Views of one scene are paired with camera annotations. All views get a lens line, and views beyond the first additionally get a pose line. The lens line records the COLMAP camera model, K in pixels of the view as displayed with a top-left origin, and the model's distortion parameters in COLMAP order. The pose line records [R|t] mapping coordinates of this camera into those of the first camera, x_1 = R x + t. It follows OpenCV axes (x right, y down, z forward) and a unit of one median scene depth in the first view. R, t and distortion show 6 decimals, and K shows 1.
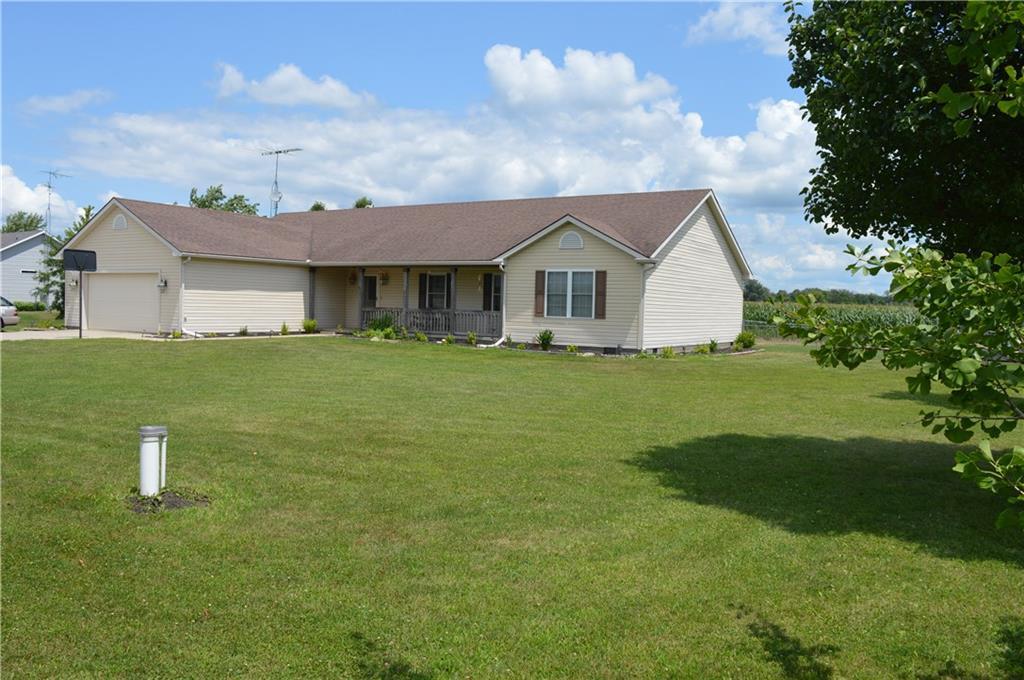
lens RADIAL K [[804.2, 0, 512.3], [0, 804.2, 322.8], [0, 0, 1]] dist [-0.090627, -0.000105]
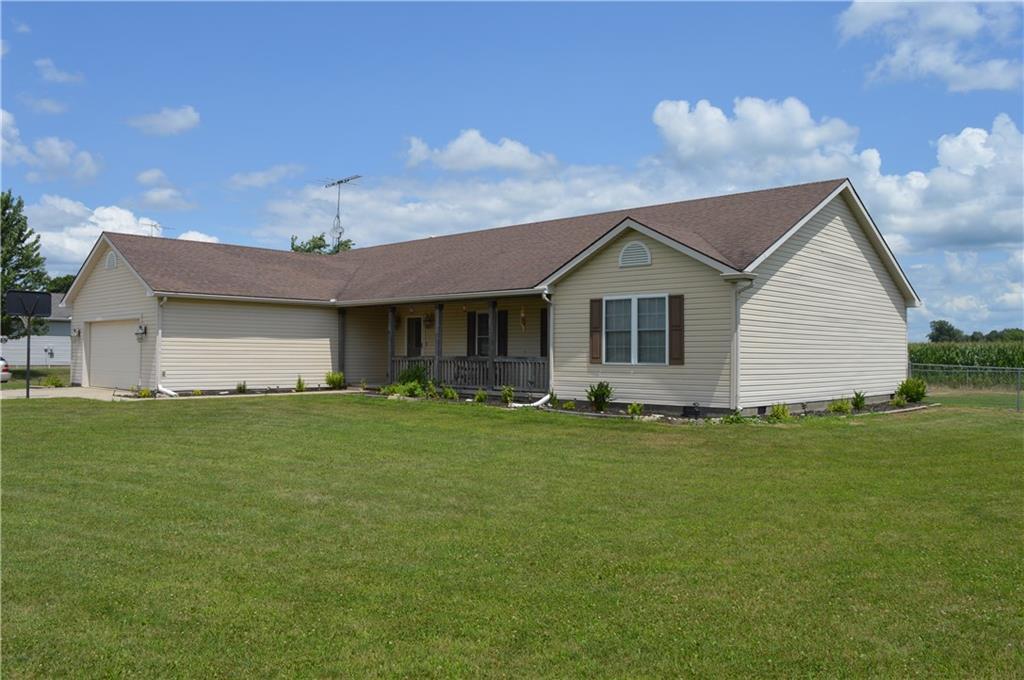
lens RADIAL K [[804.2, 0, 512.3], [0, 804.2, 322.8], [0, 0, 1]] dist [-0.090627, -0.000105]
pose [[0.977229, -0.028499, -0.210267, 0.109784], [0.014826, 0.997688, -0.066318, 0.002484], [0.211671, 0.061691, 0.975392, 0.280931]]
